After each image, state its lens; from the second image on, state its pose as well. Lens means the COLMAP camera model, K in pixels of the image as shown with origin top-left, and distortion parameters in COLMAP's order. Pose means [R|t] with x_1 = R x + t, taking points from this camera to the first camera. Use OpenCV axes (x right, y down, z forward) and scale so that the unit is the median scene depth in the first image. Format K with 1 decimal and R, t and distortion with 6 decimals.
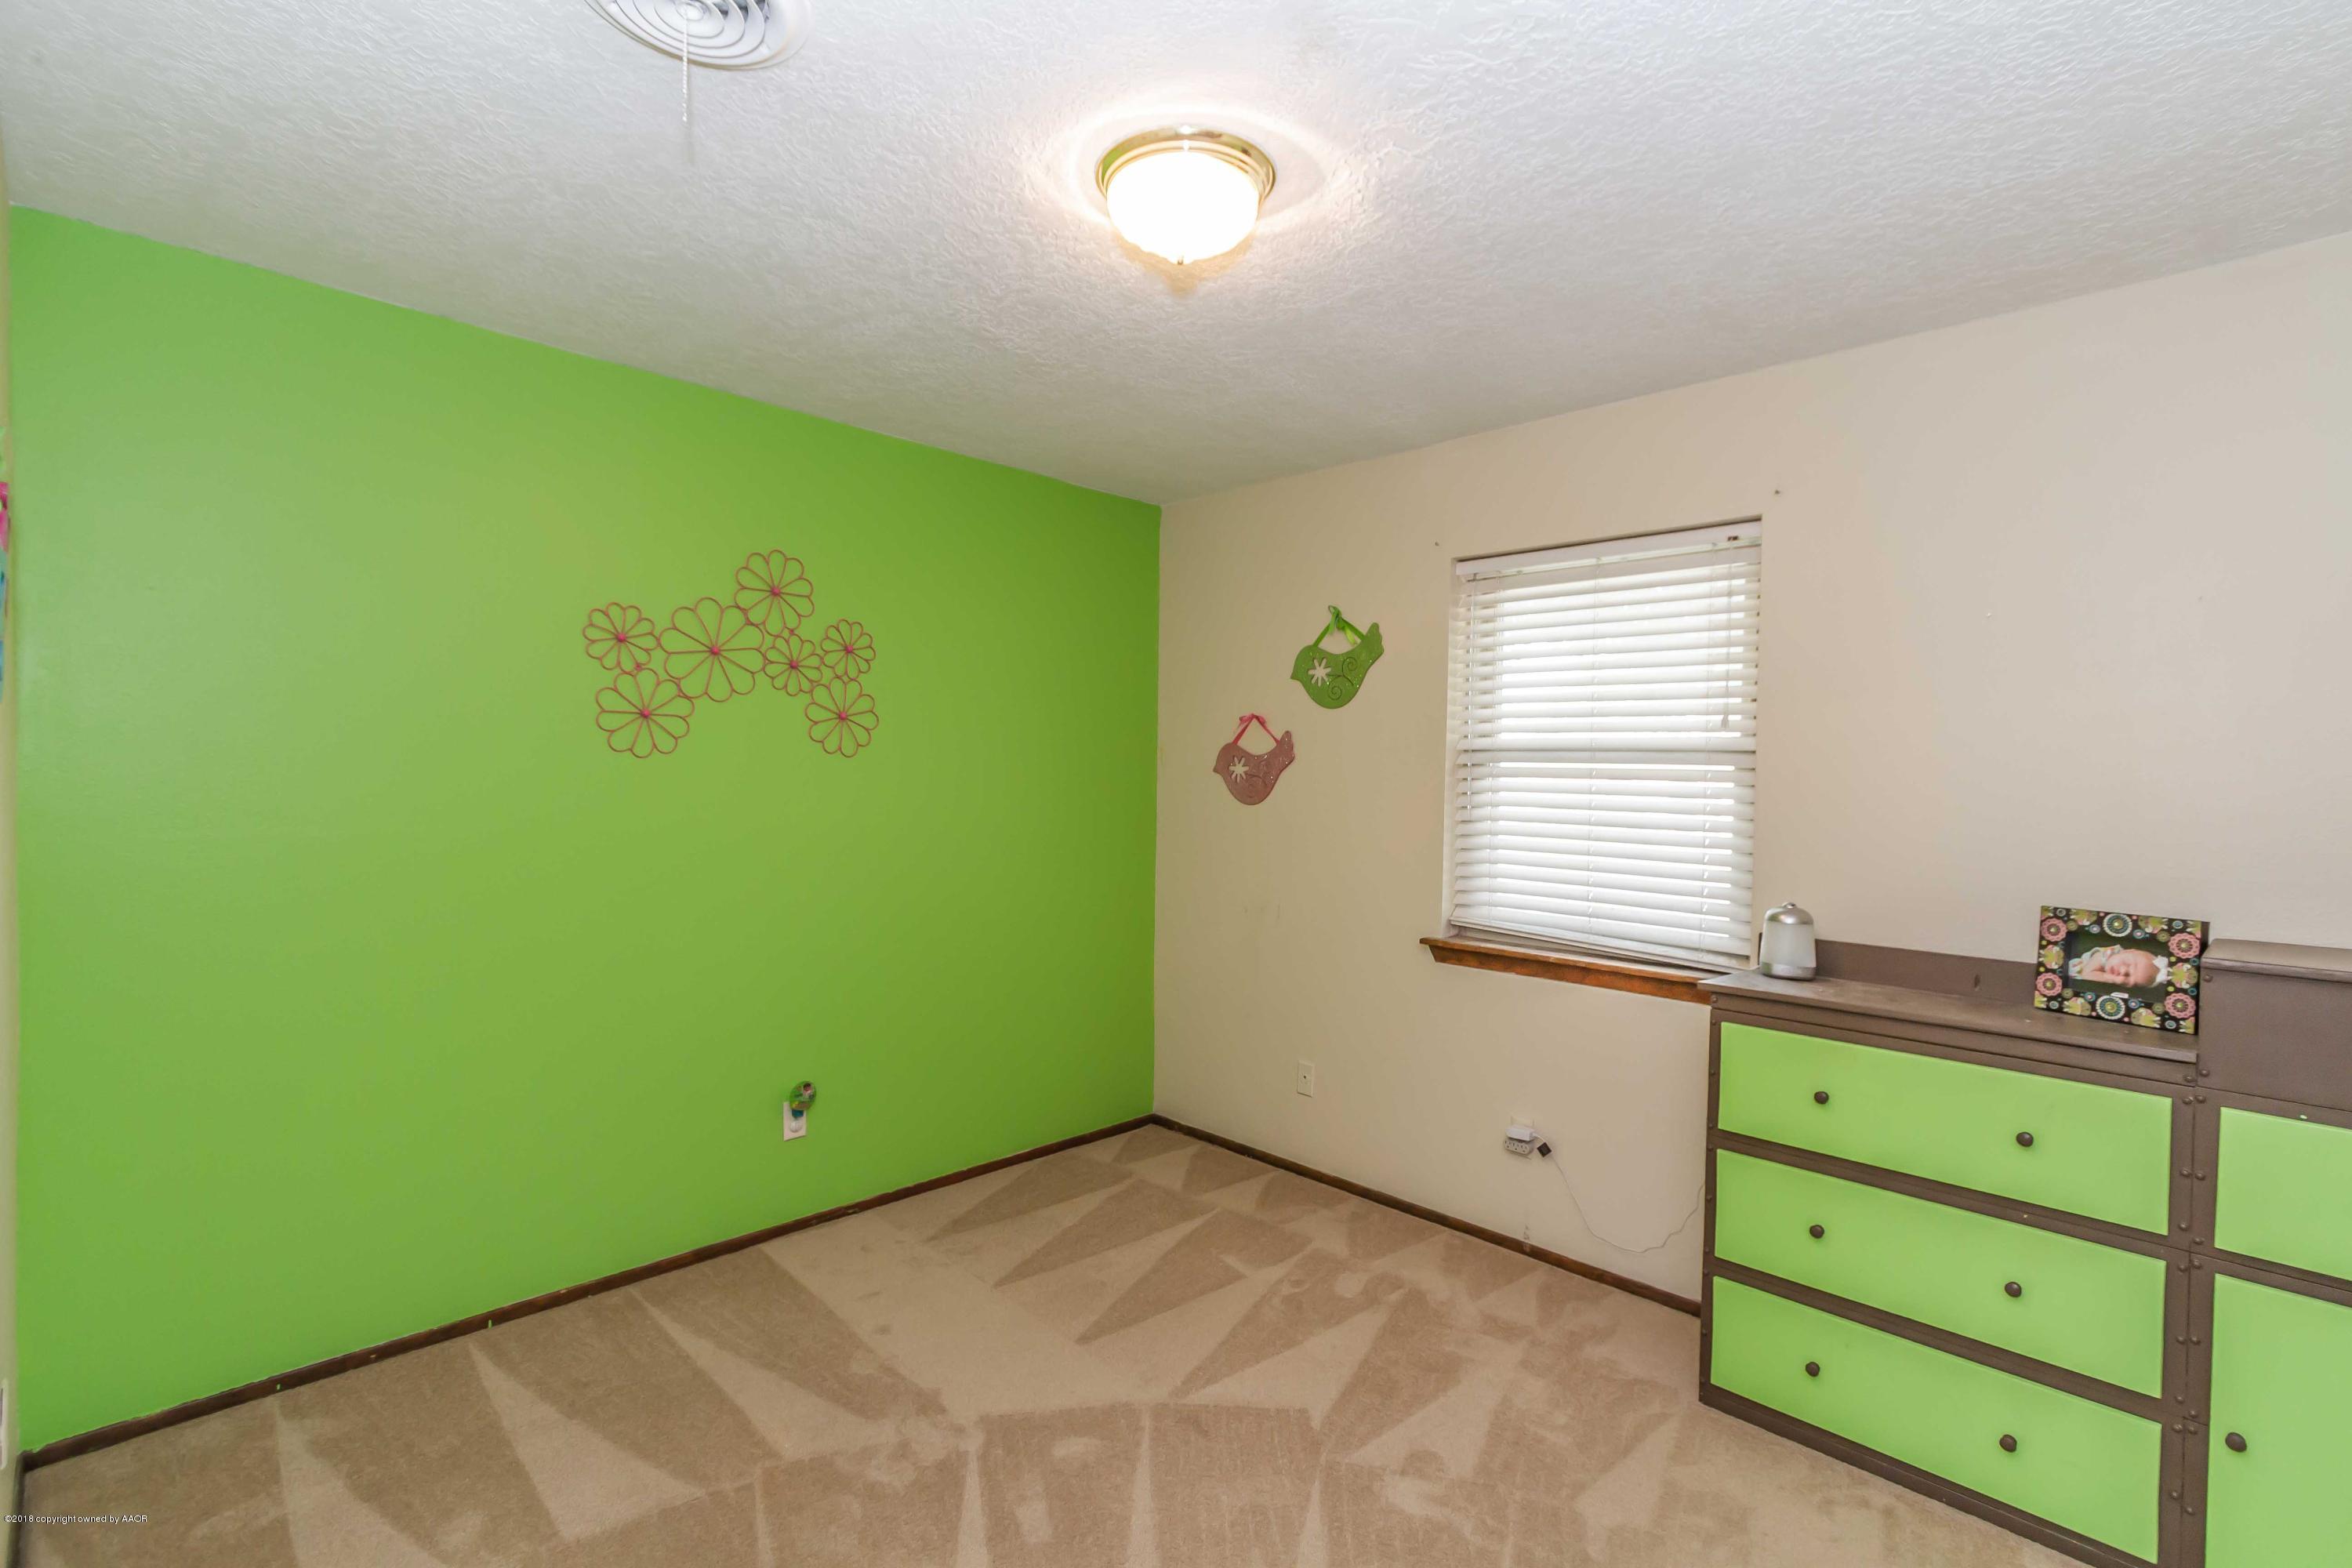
lens RADIAL K [[1093.8, 0, 1194.7], [0, 1093.8, 769.8], [0, 0, 1]] dist [-0.000681, -0.000143]
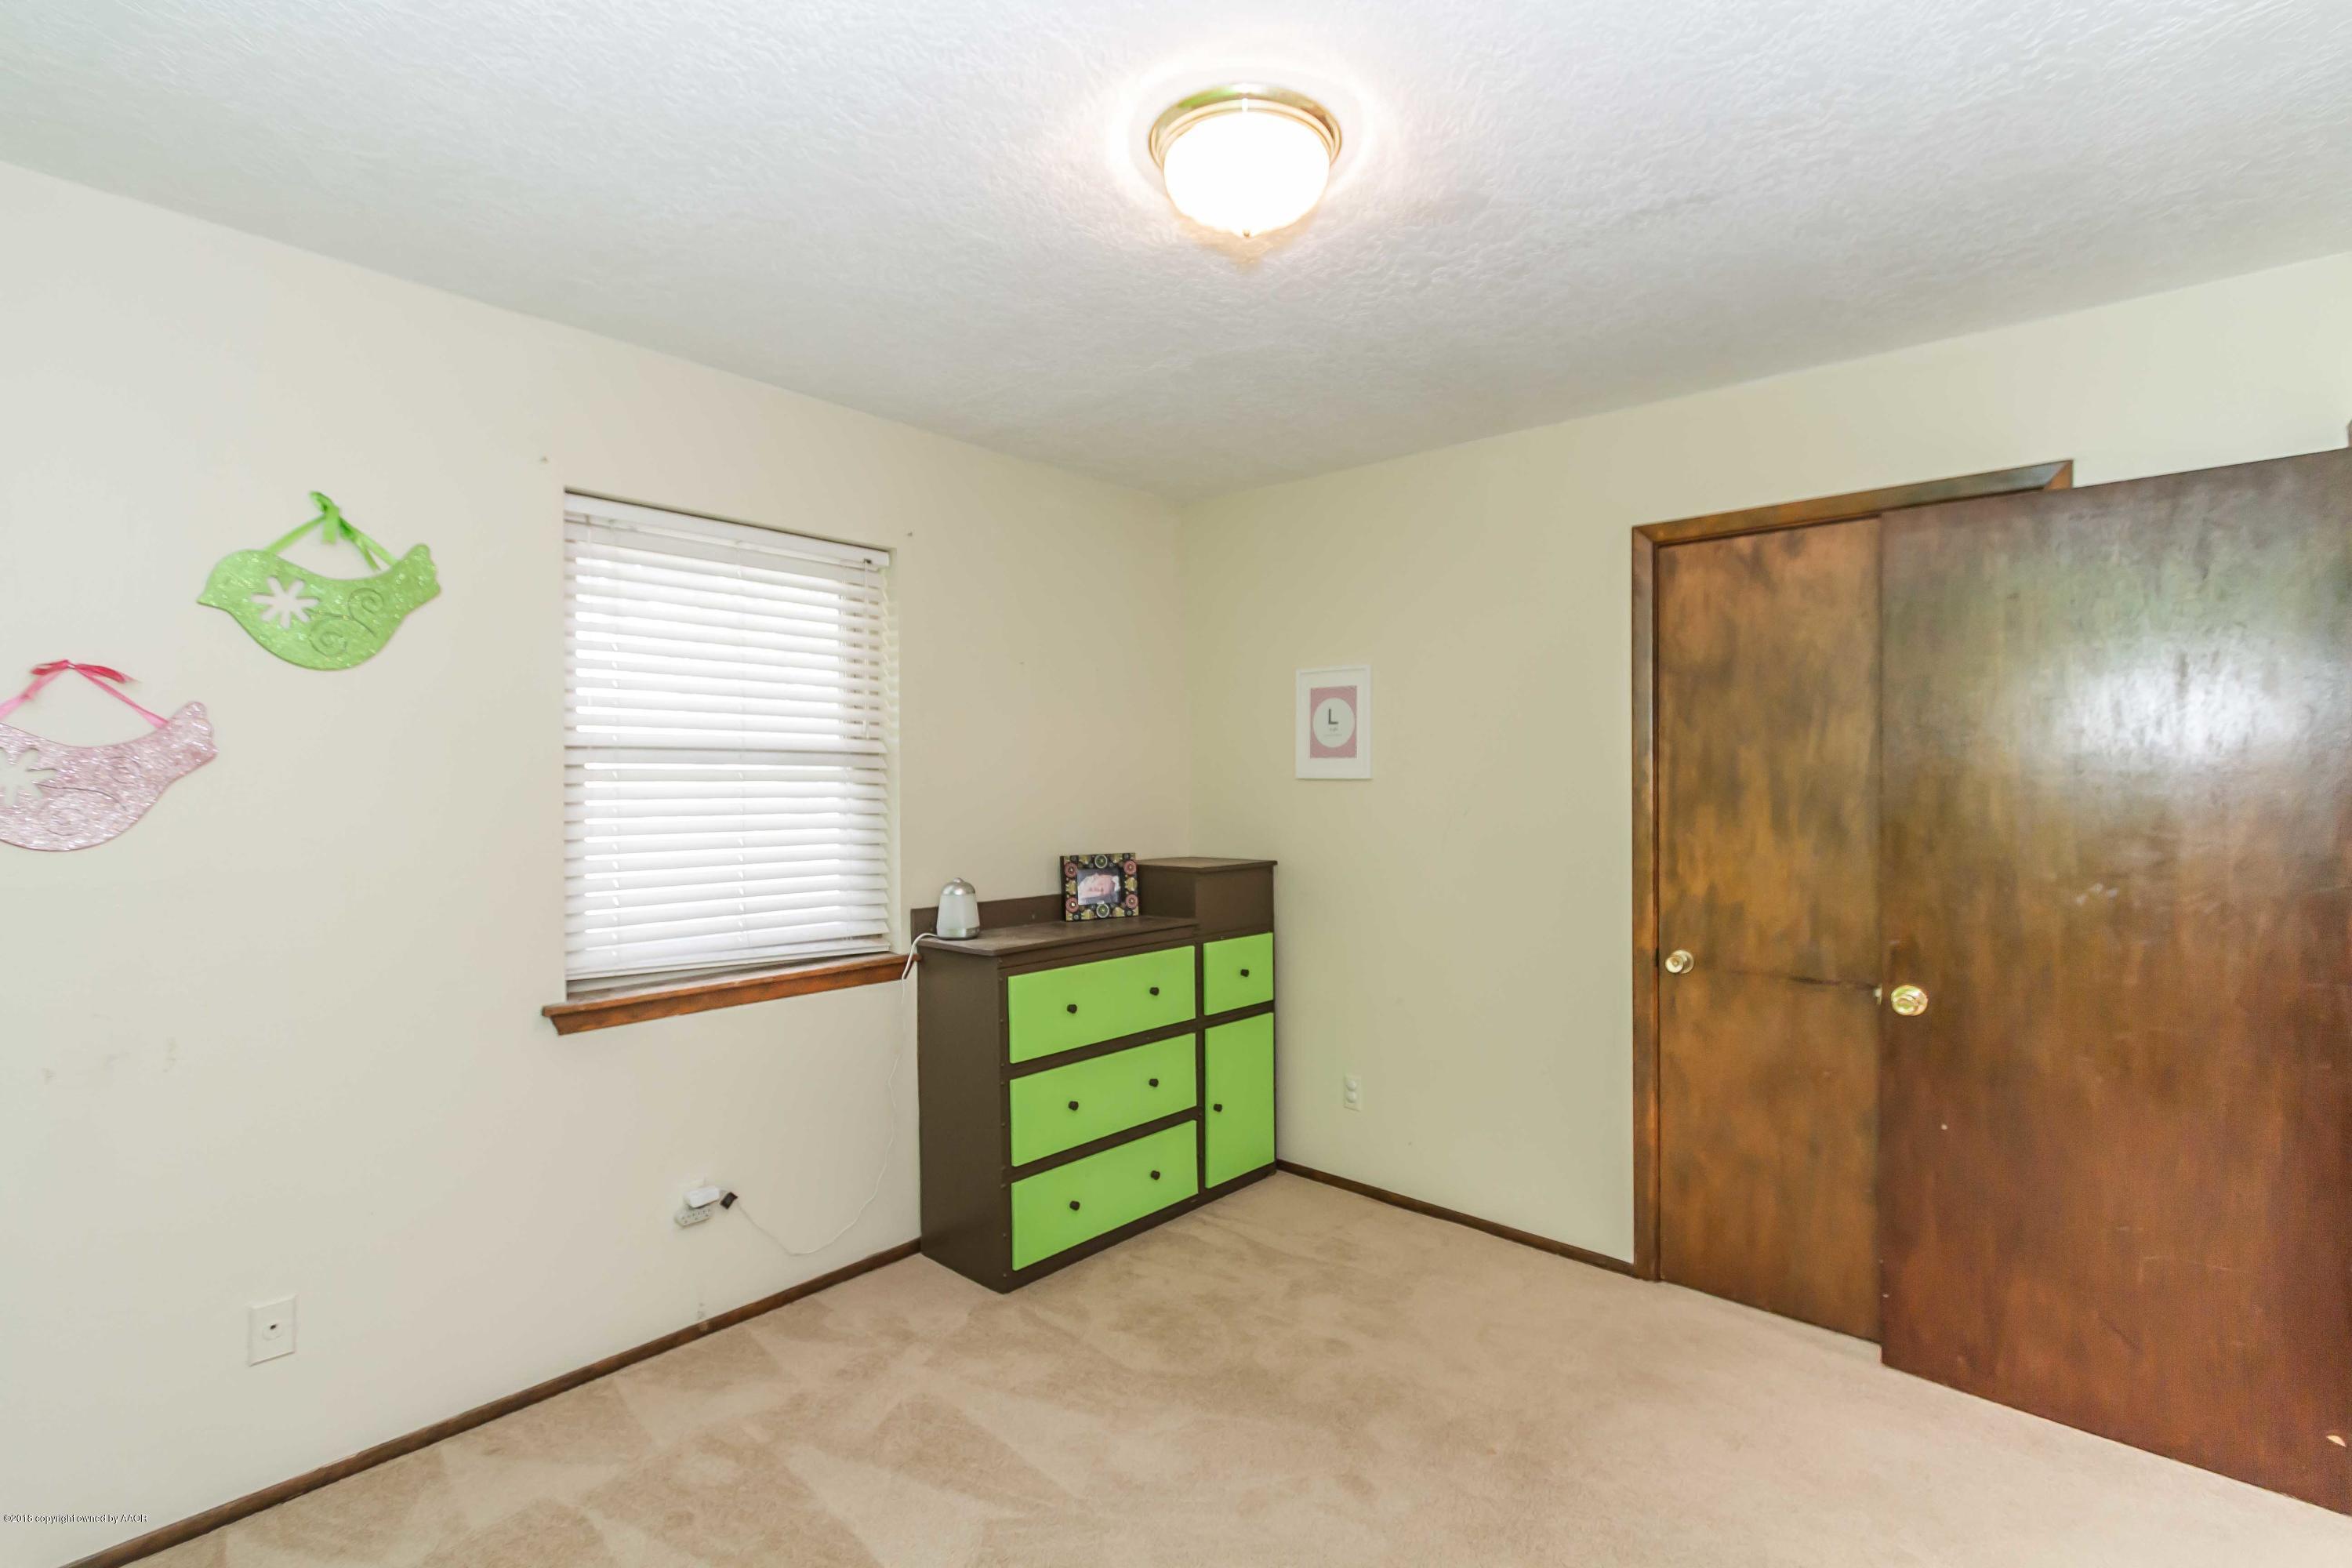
lens RADIAL K [[1089.6, 0, 1173.0], [0, 1089.6, 775.1], [0, 0, 1]] dist [0.002154, 0.000217]
pose [[-0.071962, -0.016845, 0.997265, -0.631455], [-0.003487, 0.999856, 0.016637, -0.014601], [-0.997401, -0.002280, -0.072010, 0.763819]]
